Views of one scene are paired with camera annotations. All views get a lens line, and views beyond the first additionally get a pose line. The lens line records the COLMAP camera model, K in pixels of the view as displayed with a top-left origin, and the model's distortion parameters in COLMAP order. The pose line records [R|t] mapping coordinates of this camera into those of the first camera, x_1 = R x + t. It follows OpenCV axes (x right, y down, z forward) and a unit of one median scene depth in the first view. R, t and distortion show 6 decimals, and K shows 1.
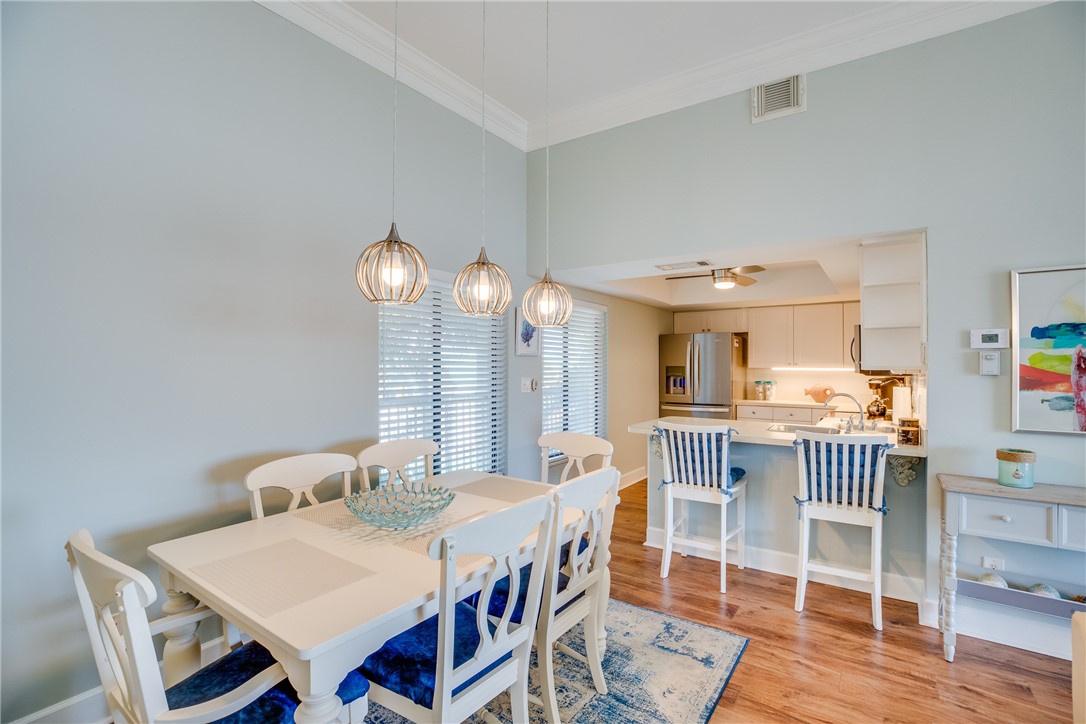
lens RADIAL K [[500.3, 0, 542.8], [0, 500.3, 359.4], [0, 0, 1]] dist [-0.042232, 0.011548]
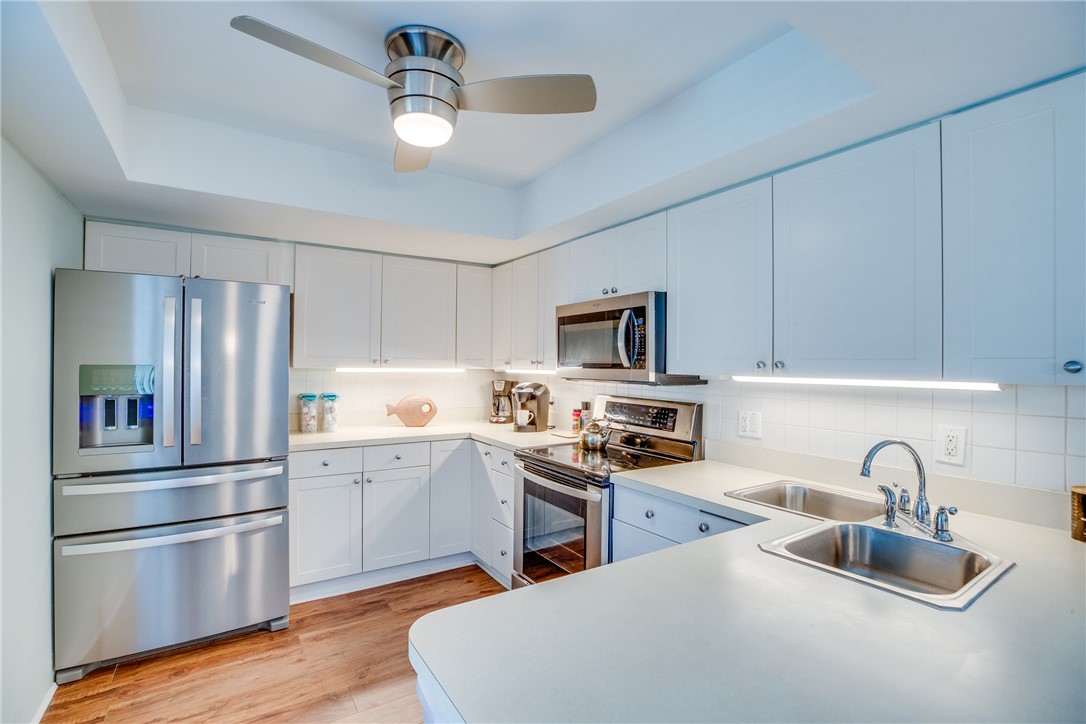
lens RADIAL K [[500.3, 0, 546.5], [0, 500.3, 366.8], [0, 0, 1]] dist [-0.042232, 0.011548]
pose [[0.375246, -0.008345, 0.926888, 0.123877], [-0.018888, 0.999683, 0.016647, 0.006257], [-0.926733, -0.023753, 0.374969, 1.119004]]
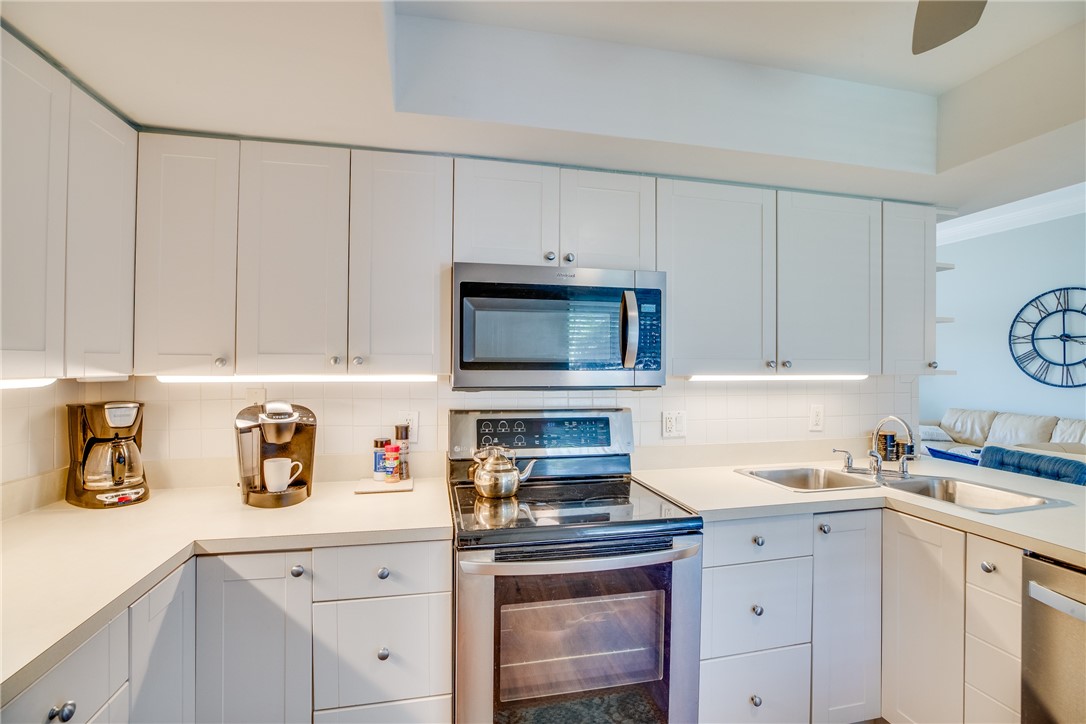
lens RADIAL K [[500.3, 0, 542.3], [0, 500.3, 362.8], [0, 0, 1]] dist [-0.042232, 0.011548]
pose [[-0.737603, -0.008663, 0.675179, 0.527357], [-0.018472, 0.999802, -0.007353, 0.016538], [-0.674982, -0.017896, -0.737617, 1.718170]]
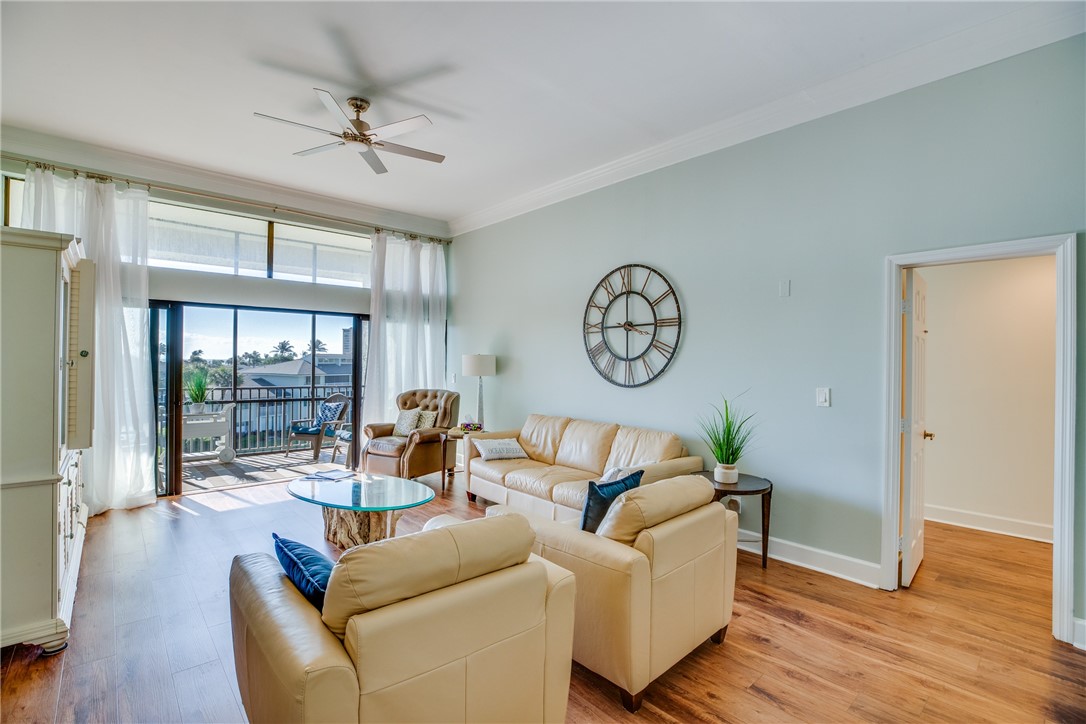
lens RADIAL K [[500.3, 0, 541.6], [0, 500.3, 359.9], [0, 0, 1]] dist [-0.042232, 0.011548]
pose [[-0.969572, -0.014849, 0.244355, 0.224446], [-0.019242, 0.999693, -0.015597, 0.005243], [-0.244048, -0.019824, -0.969560, 0.711958]]
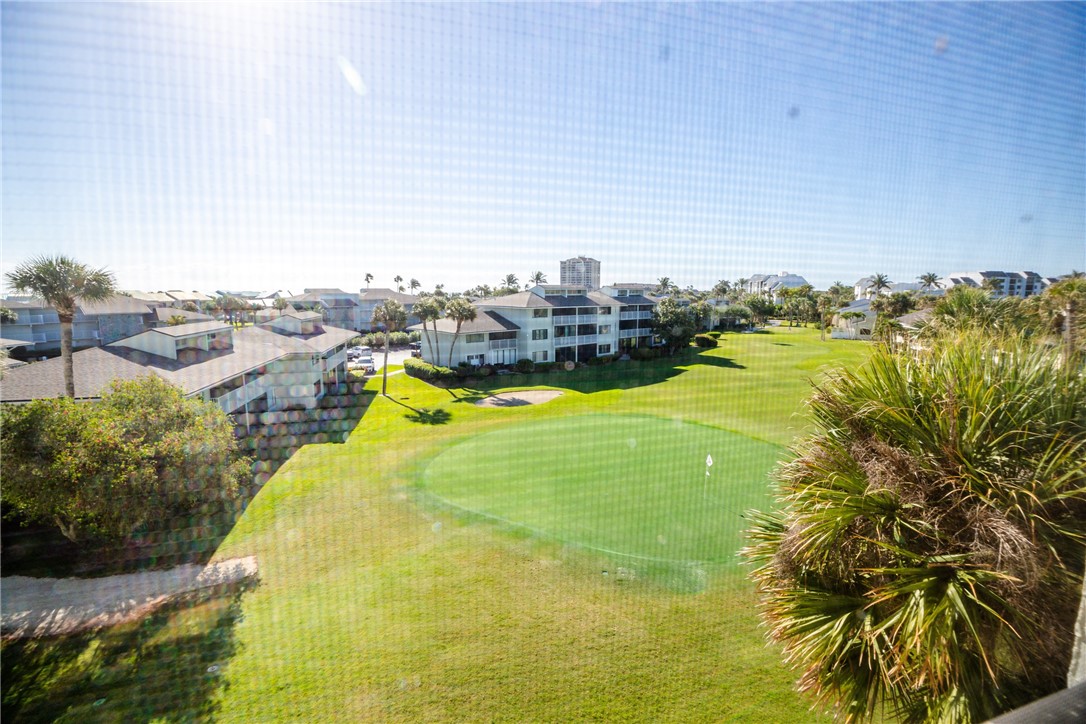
lens RADIAL K [[504.1, 0, 538.8], [0, 504.1, 359.2], [0, 0, 1]] dist [-0.031032, 0.000083]
pose [[-0.785087, -0.086980, 0.613248, 2.077231], [-0.011025, 0.991896, 0.126571, -0.006307], [-0.619288, 0.092608, -0.779683, -1.116151]]
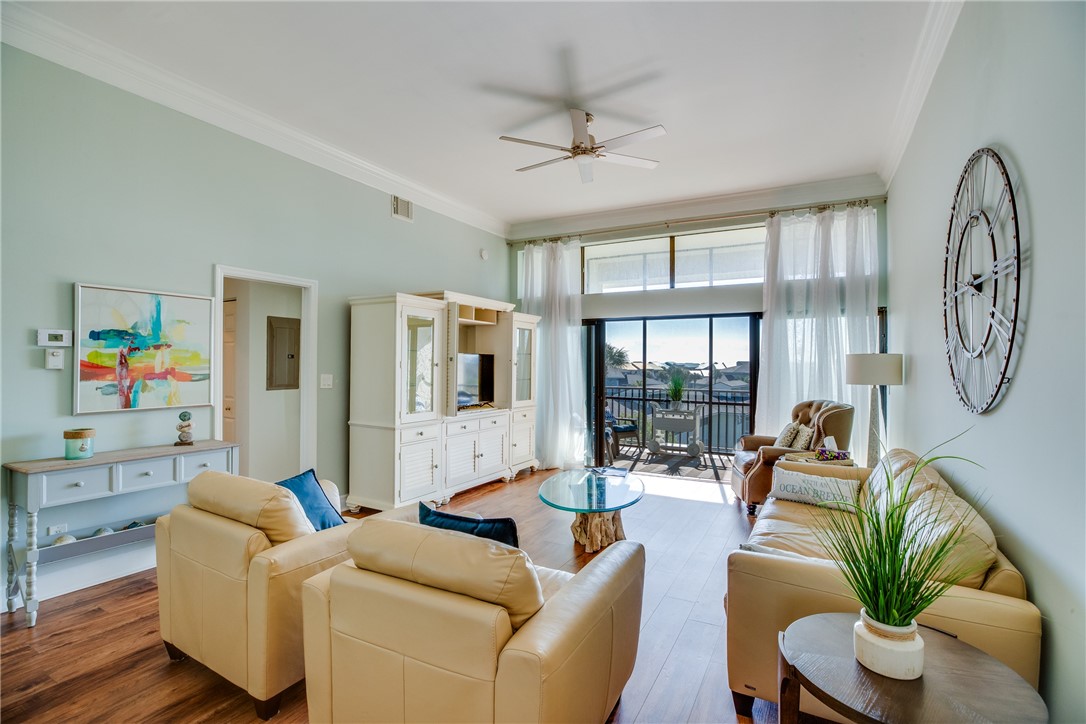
lens RADIAL K [[500.3, 0, 546.1], [0, 500.3, 365.3], [0, 0, 1]] dist [-0.042232, 0.011548]
pose [[-0.099462, -0.009420, 0.994997, -0.250125], [-0.017448, 0.999818, 0.007721, -0.004572], [-0.994888, -0.016593, -0.099608, -0.039101]]
